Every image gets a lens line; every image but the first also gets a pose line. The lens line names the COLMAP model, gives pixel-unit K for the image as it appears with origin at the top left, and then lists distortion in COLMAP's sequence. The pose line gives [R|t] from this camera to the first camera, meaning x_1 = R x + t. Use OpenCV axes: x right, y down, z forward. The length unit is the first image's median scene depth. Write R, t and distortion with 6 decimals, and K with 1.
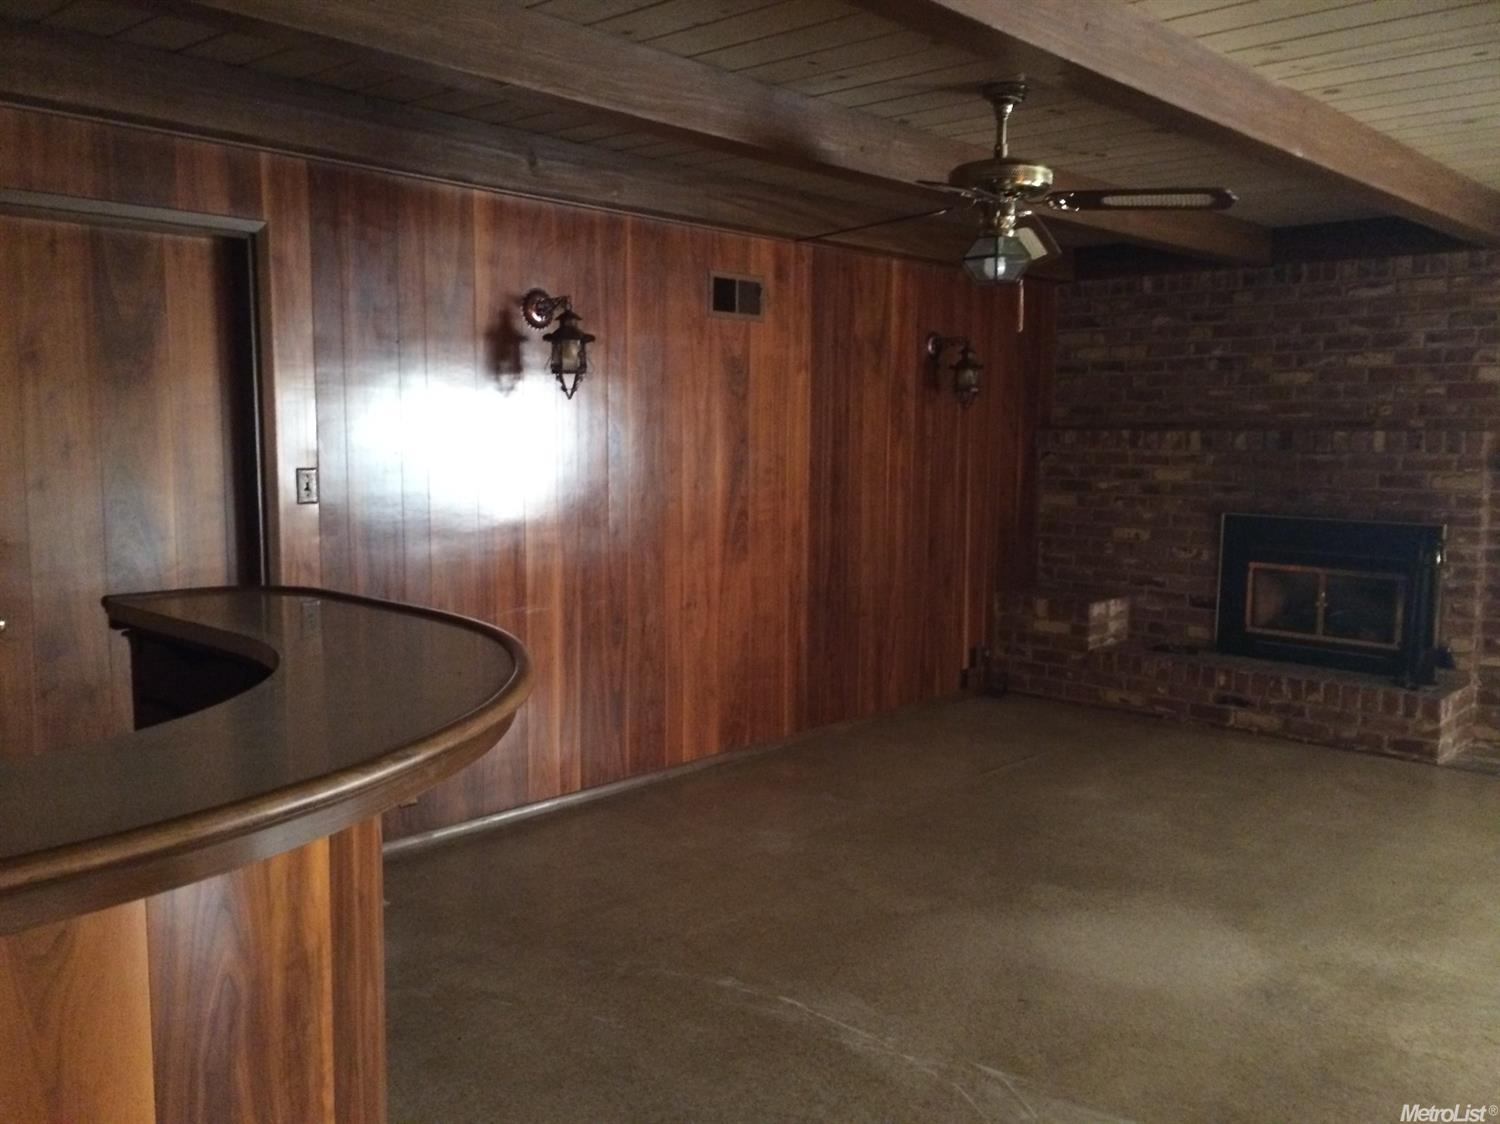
lens RADIAL K [[1280.4, 0, 748.5], [0, 1280.4, 560.5], [0, 0, 1]] dist [0.062693, -0.051713]
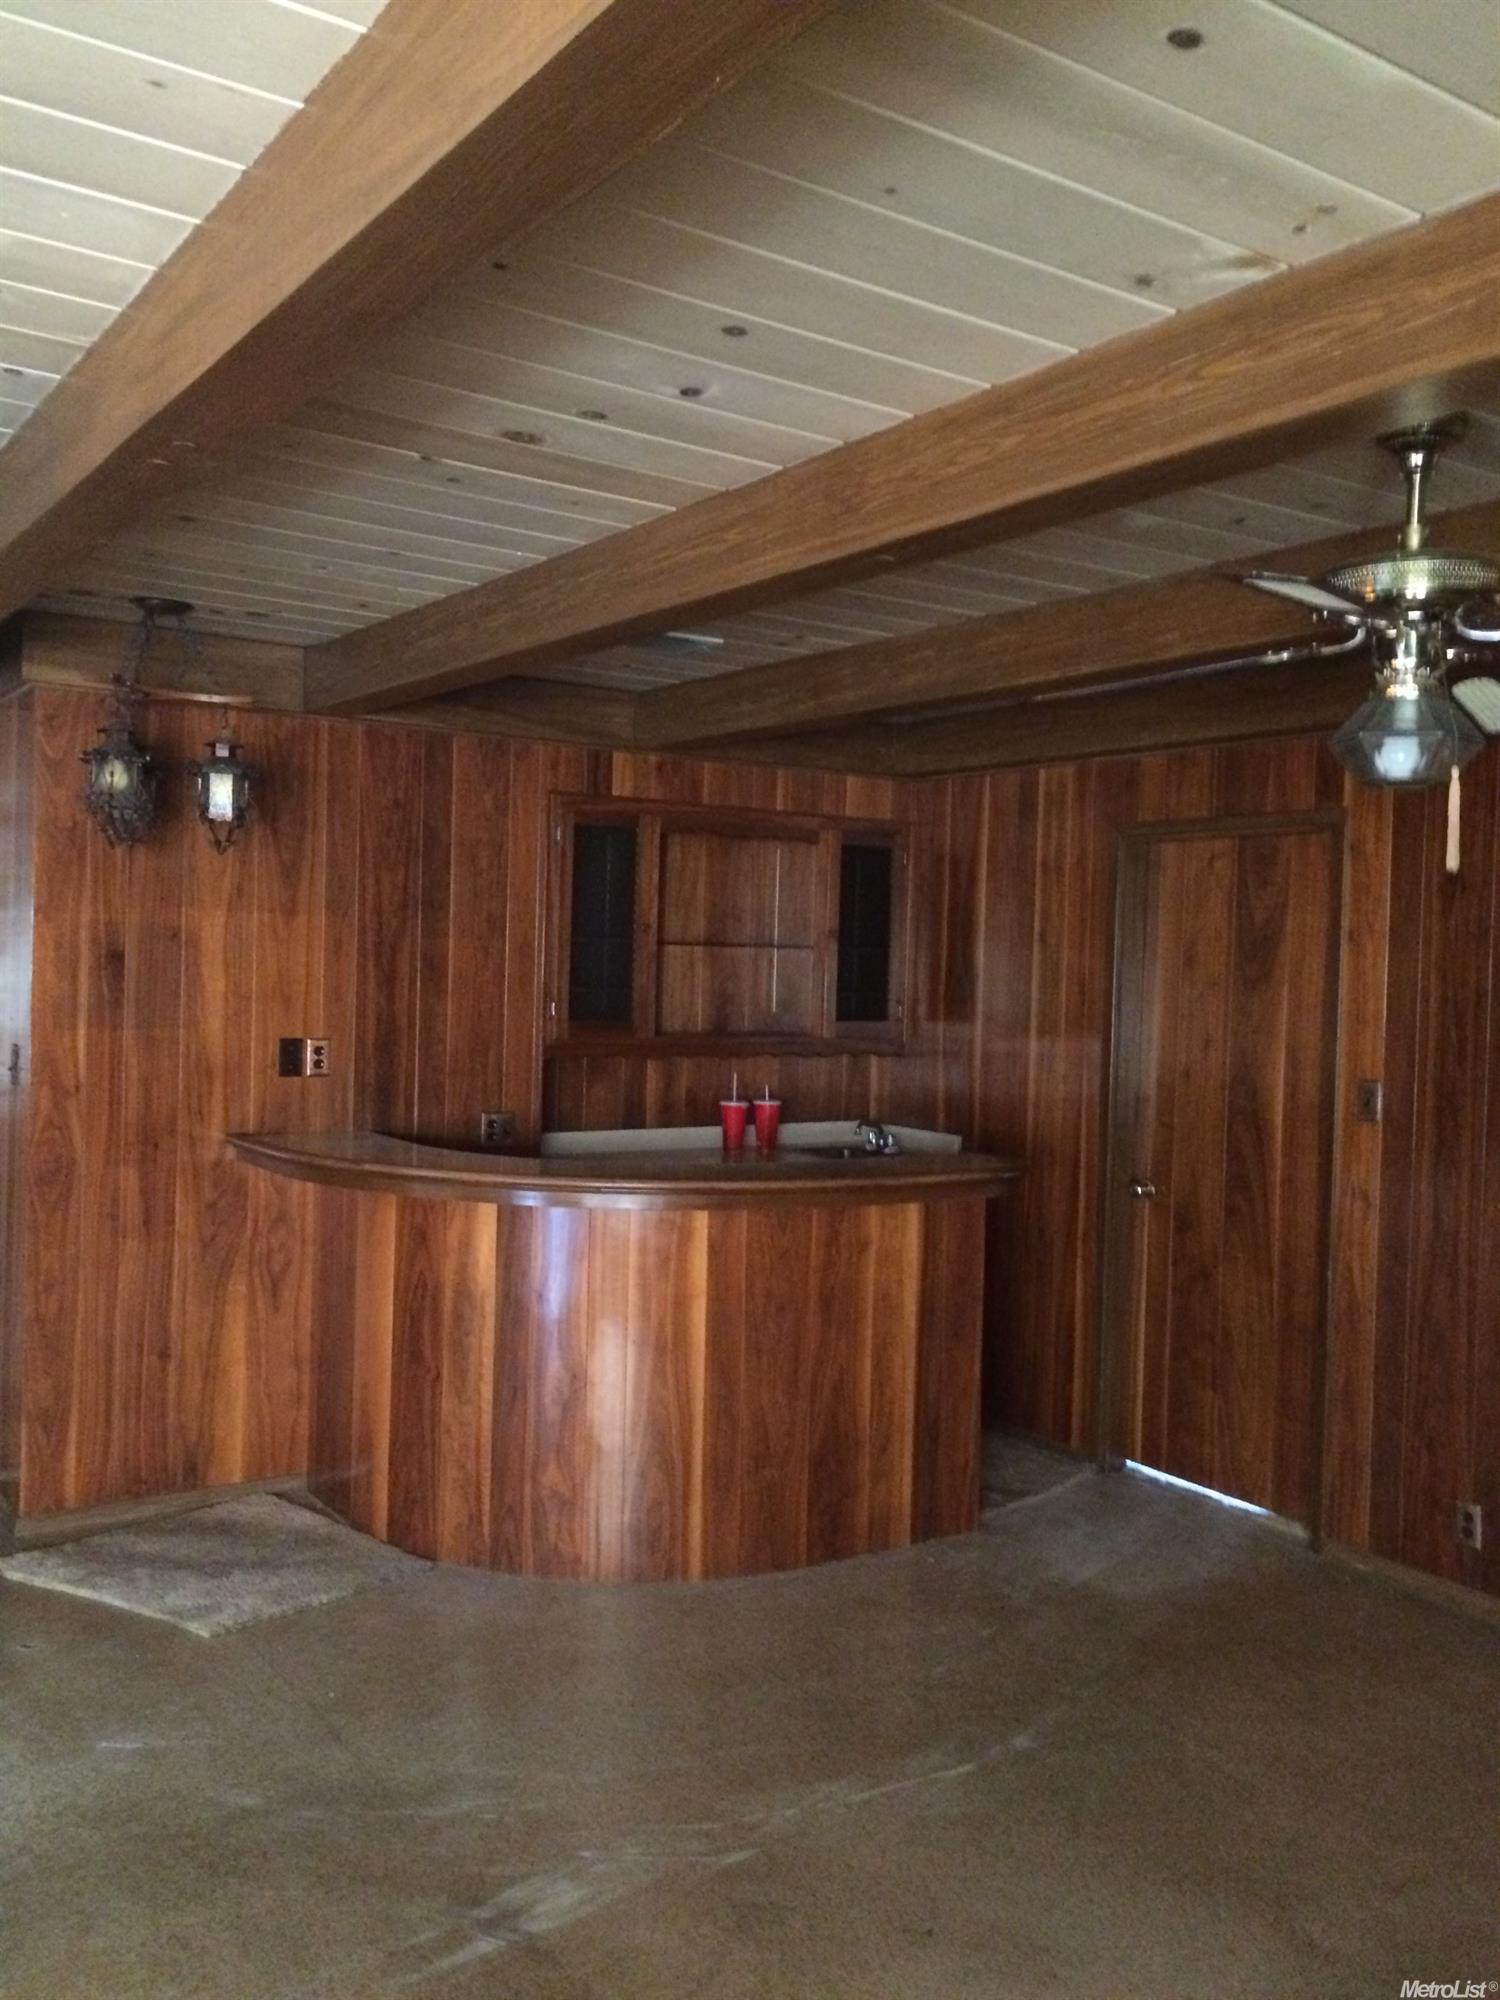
lens RADIAL K [[1707.2, 0, 747.7], [0, 1707.2, 1003.5], [0, 0, 1]] dist [0.062693, -0.051713]
pose [[-0.245022, 0.007731, -0.969487, 1.067156], [-0.141436, 0.988985, 0.043632, -0.140055], [0.959146, 0.147811, -0.241229, 1.063219]]
